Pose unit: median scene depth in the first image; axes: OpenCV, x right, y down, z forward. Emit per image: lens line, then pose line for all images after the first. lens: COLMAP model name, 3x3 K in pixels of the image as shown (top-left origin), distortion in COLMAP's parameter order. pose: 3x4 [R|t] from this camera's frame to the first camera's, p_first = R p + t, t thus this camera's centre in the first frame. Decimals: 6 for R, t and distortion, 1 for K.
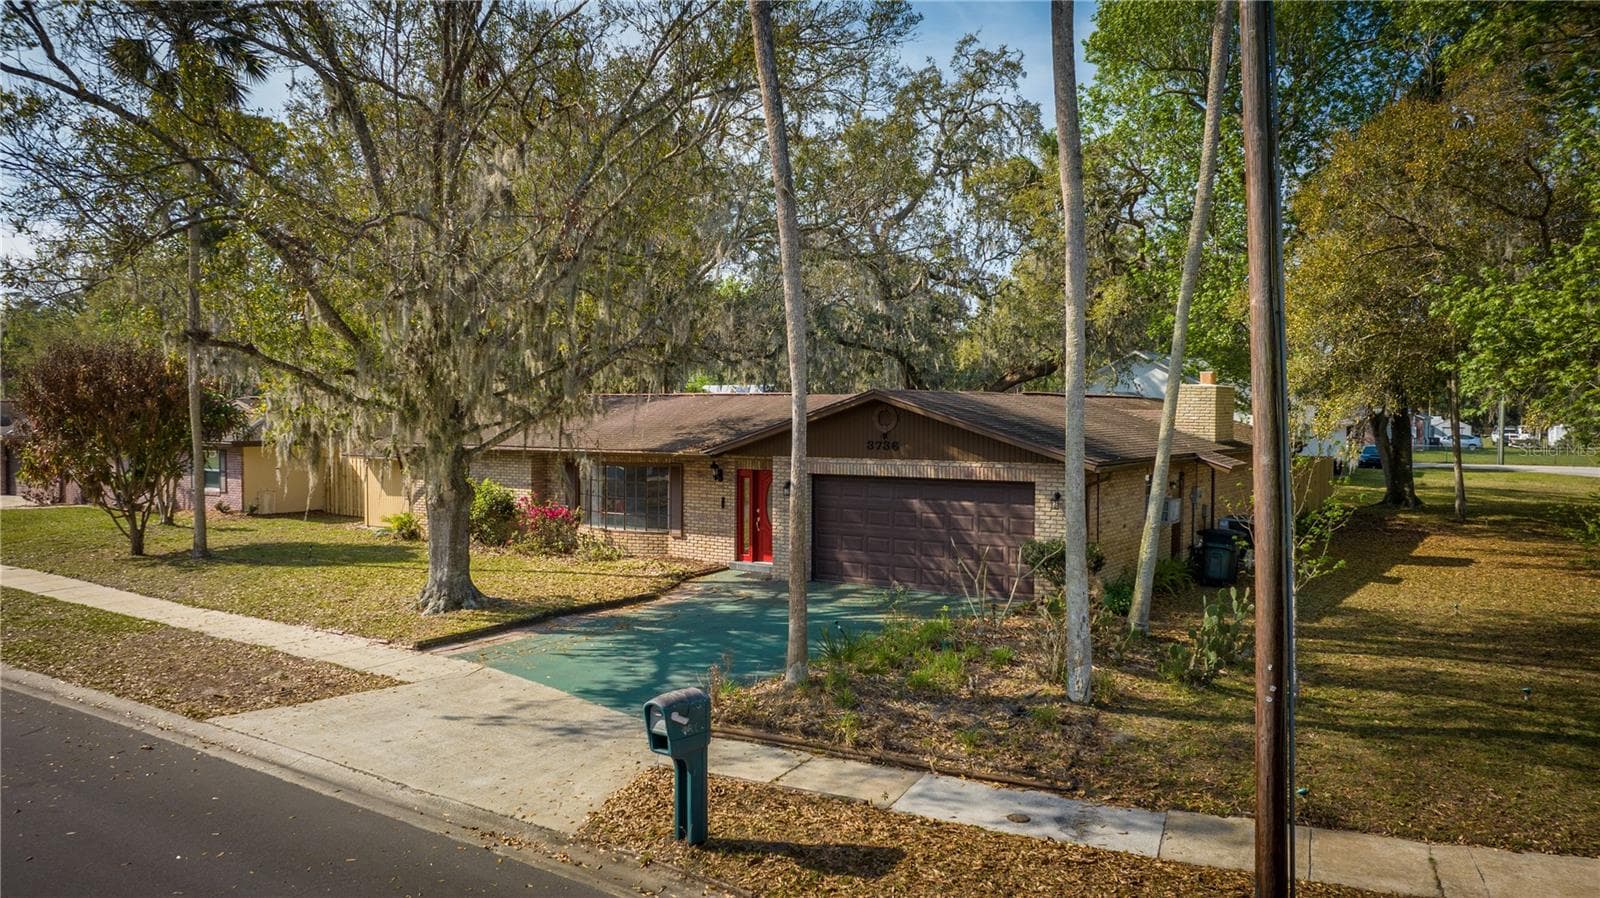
lens RADIAL K [[1129.7, 0, 806.1], [0, 1129.7, 441.2], [0, 0, 1]] dist [0.019201, -0.000478]
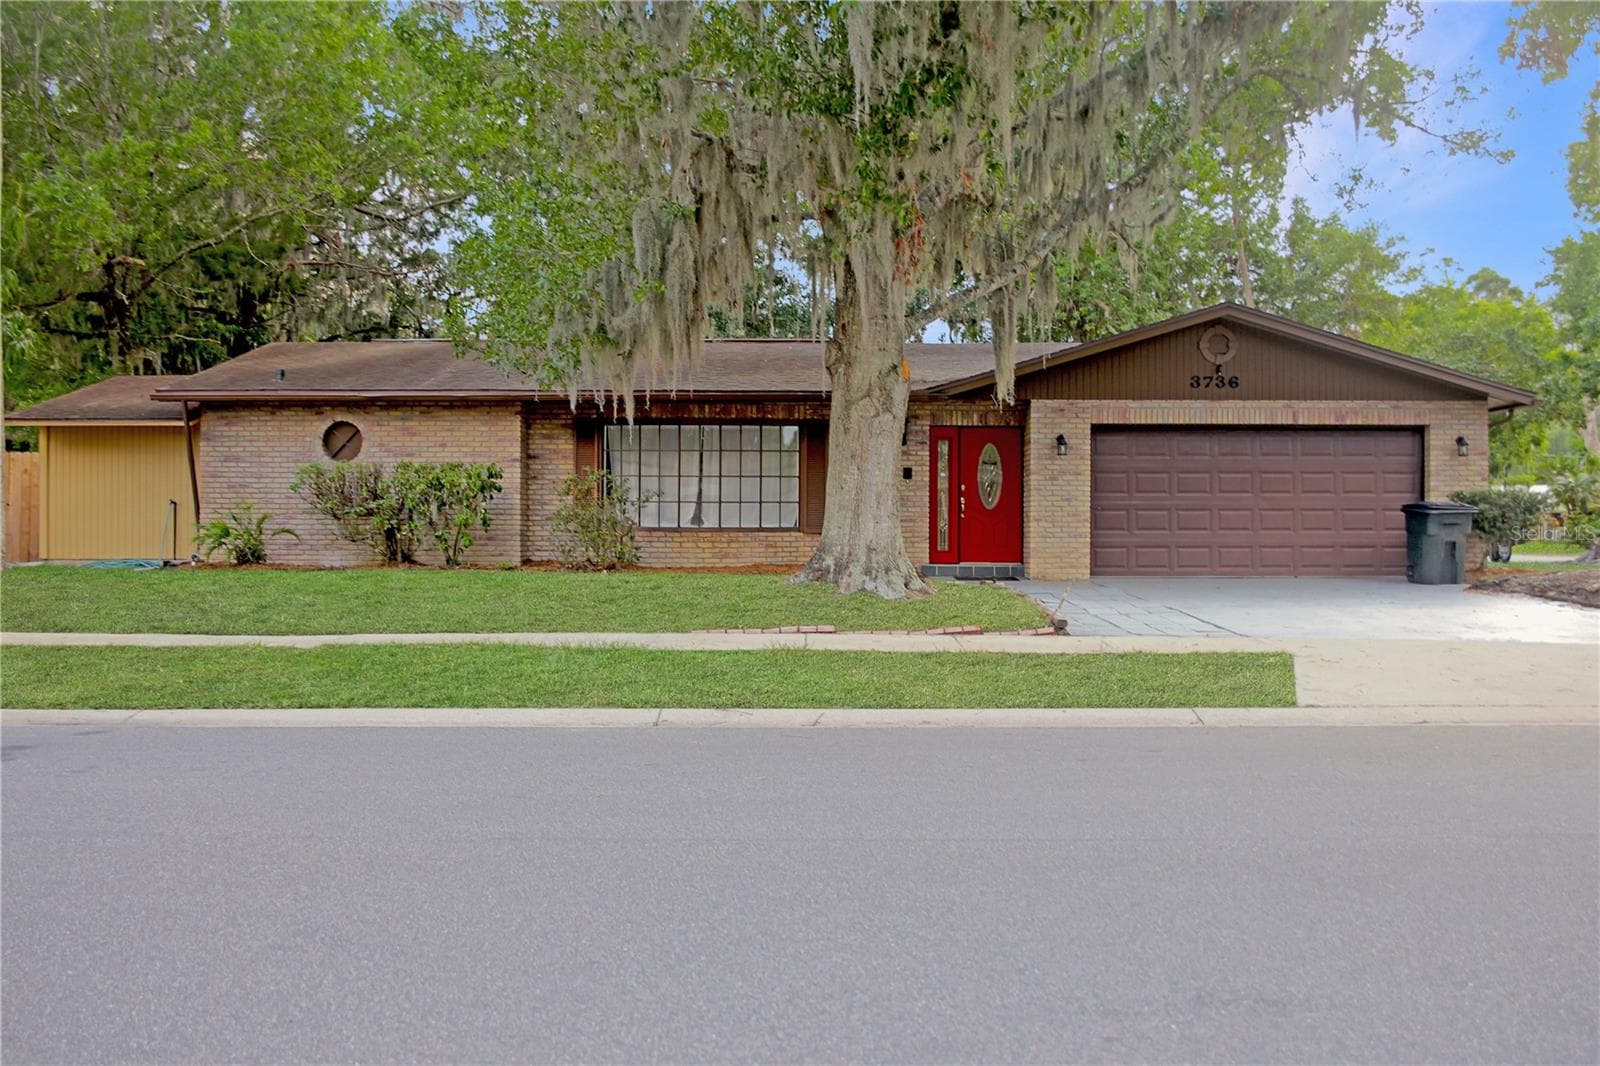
lens RADIAL K [[1399.7, 0, 805.2], [0, 1399.7, 524.8], [0, 0, 1]] dist [-0.051938, 0.076534]
pose [[0.823596, 0.002018, 0.567173, -0.609773], [0.014448, 0.999595, -0.024538, 0.105490], [-0.566992, 0.028404, 0.823233, 0.373691]]
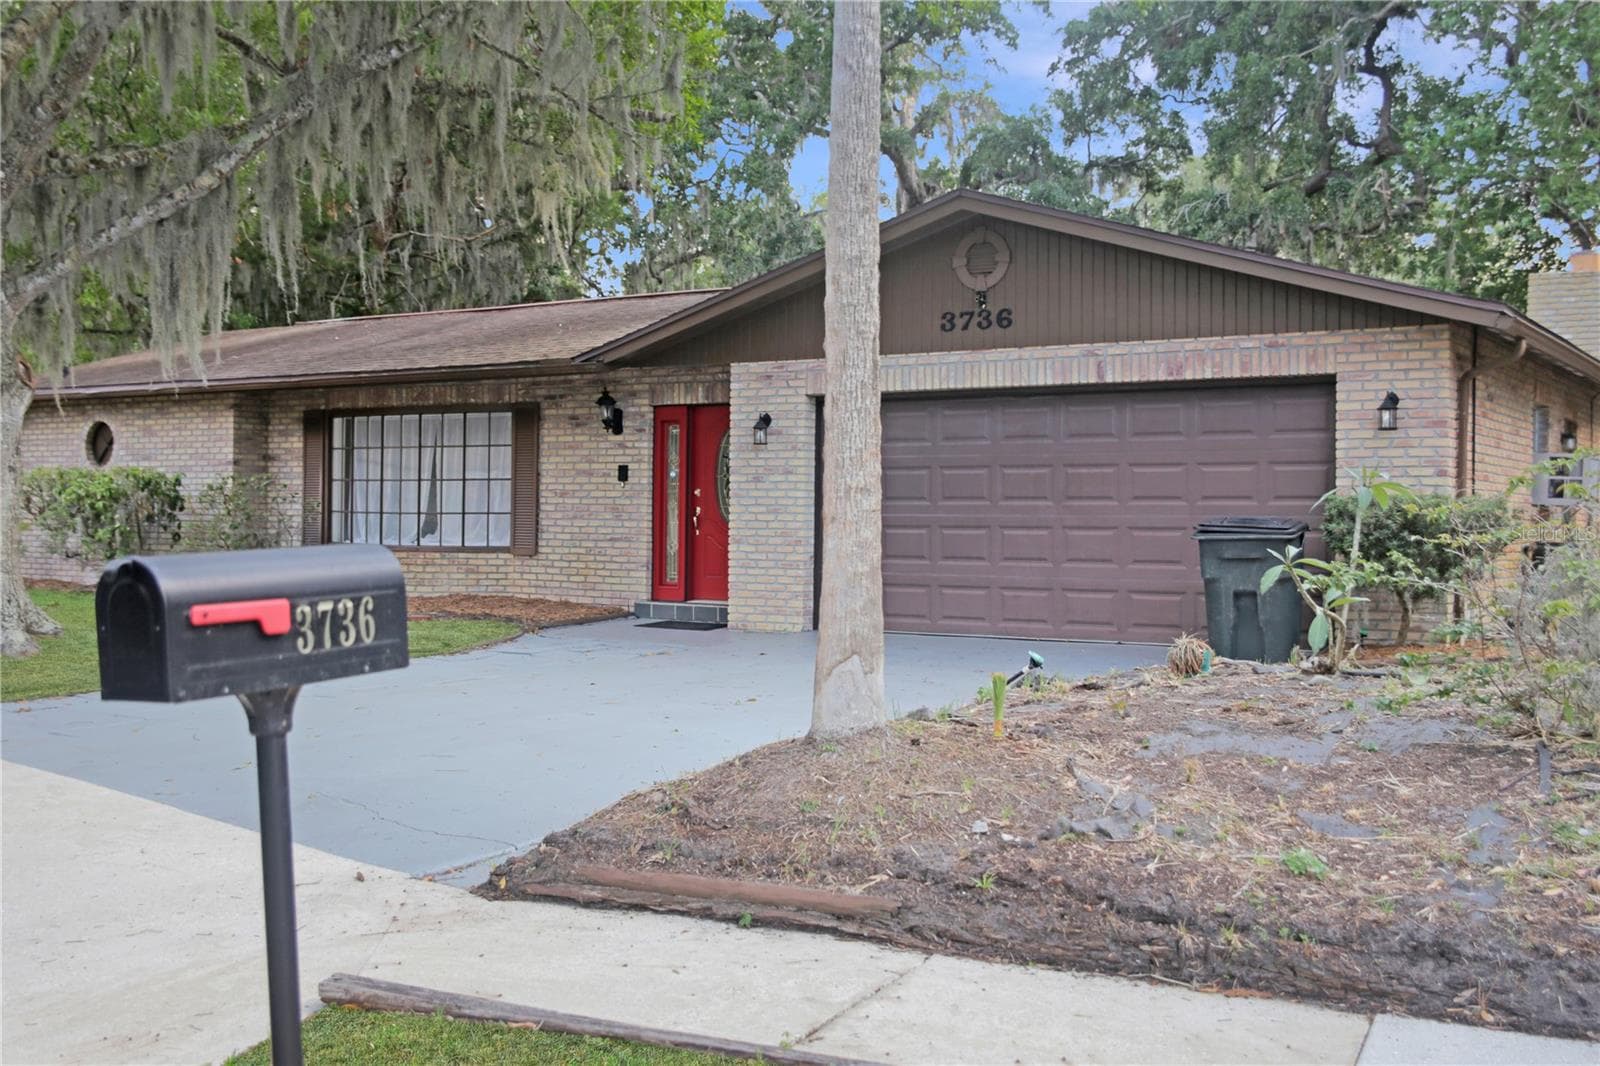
lens RADIAL K [[1708.8, 0, 820.8], [0, 1708.8, 488.0], [0, 0, 1]] dist [0.001564, 0.000000]
pose [[0.999435, 0.004986, 0.033247, -0.015374], [-0.003552, 0.999065, -0.043078, 0.092279], [-0.033431, 0.042935, 0.998518, 0.295287]]
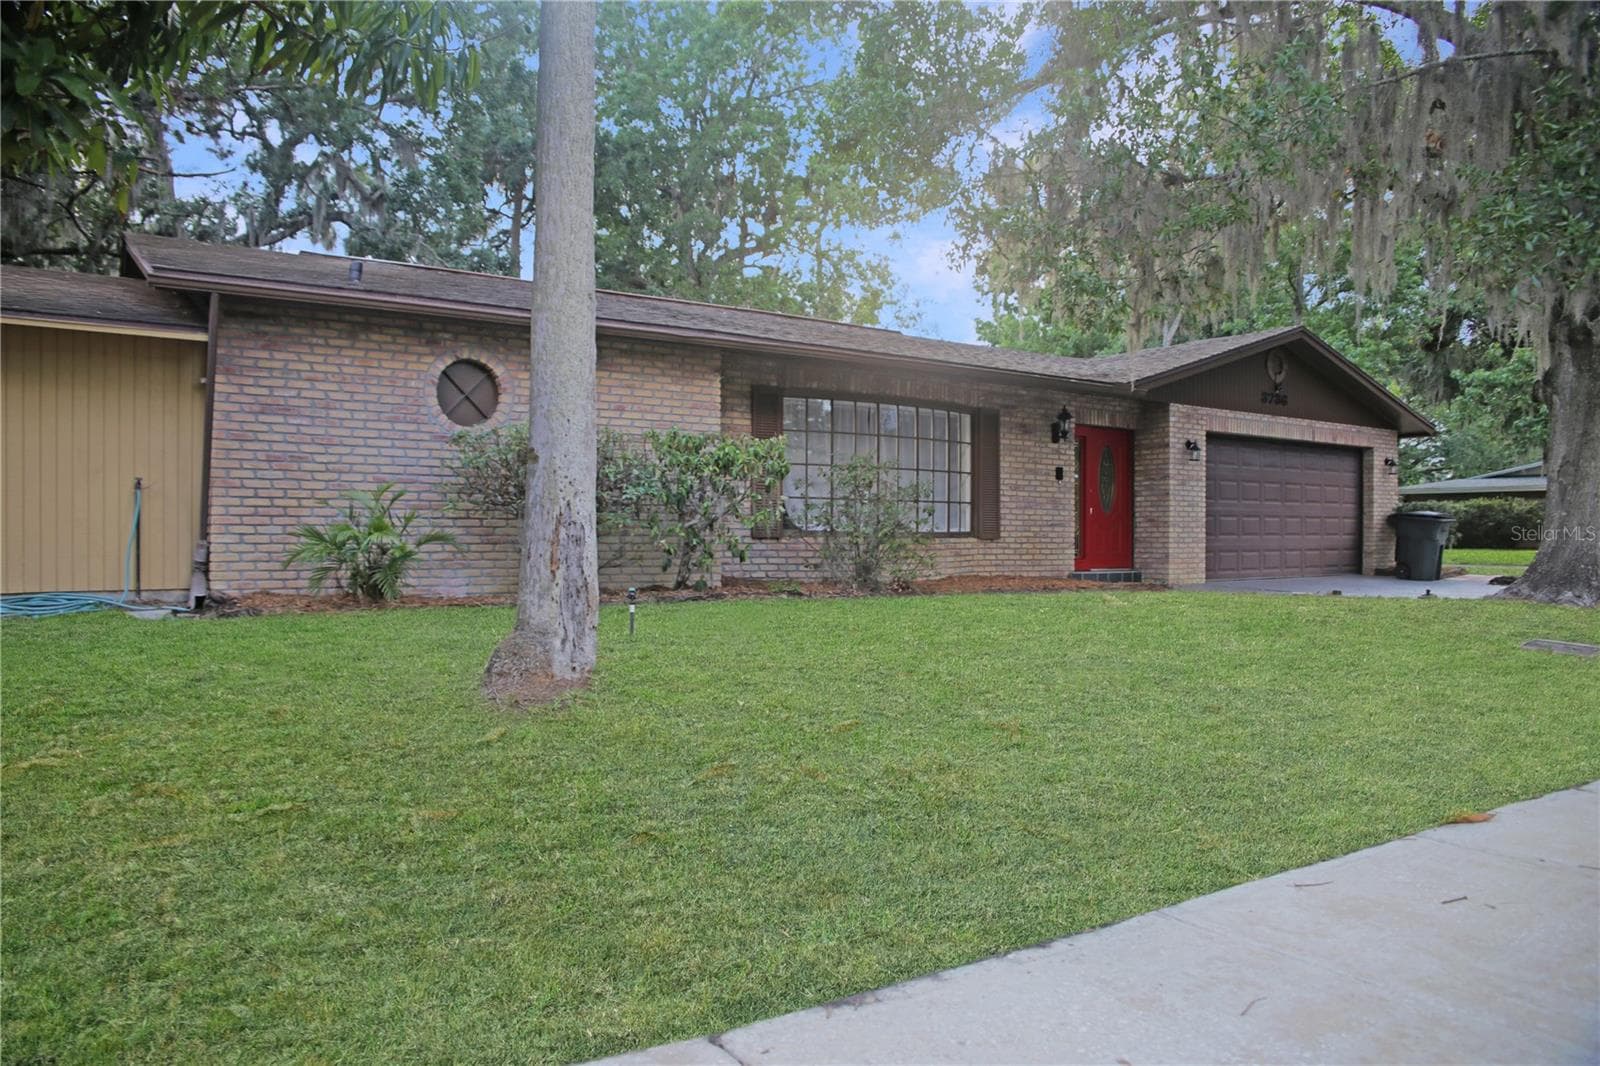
lens RADIAL K [[1116.2, 0, 835.5], [0, 1116.2, 549.5], [0, 0, 1]] dist [-0.083360, 0.046224]
pose [[0.326924, -0.017496, 0.944889, -0.704450], [0.019923, 0.999734, 0.011618, 0.086912], [-0.944840, 0.015026, 0.327186, 0.953305]]
